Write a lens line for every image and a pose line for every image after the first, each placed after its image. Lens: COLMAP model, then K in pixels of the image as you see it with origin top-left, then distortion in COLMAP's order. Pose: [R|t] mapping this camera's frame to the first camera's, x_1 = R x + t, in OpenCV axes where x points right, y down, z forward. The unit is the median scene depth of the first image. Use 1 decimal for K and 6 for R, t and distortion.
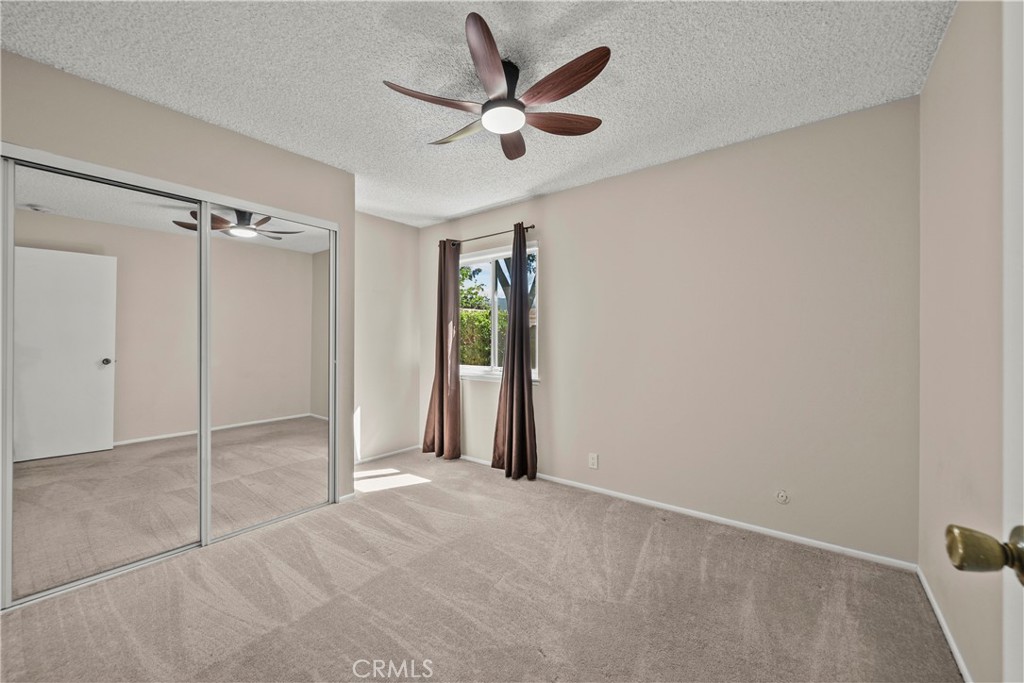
lens RADIAL K [[407.2, 0, 515.4], [0, 407.2, 339.7], [0, 0, 1]] dist [-0.002871, -0.000090]
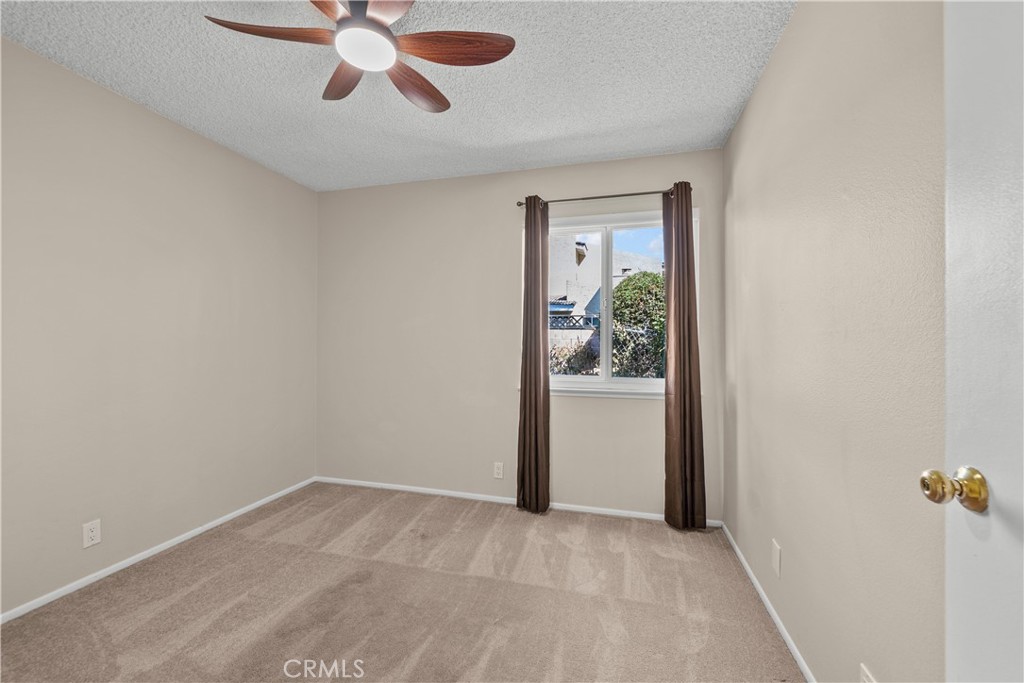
lens RADIAL K [[407.2, 0, 511.3], [0, 407.2, 344.2], [0, 0, 1]] dist [-0.002871, -0.000090]
pose [[0.913894, -0.001091, 0.405951, -0.360572], [-0.001972, 0.999973, 0.007128, -0.001034], [-0.405948, -0.007315, 0.913867, 0.287039]]
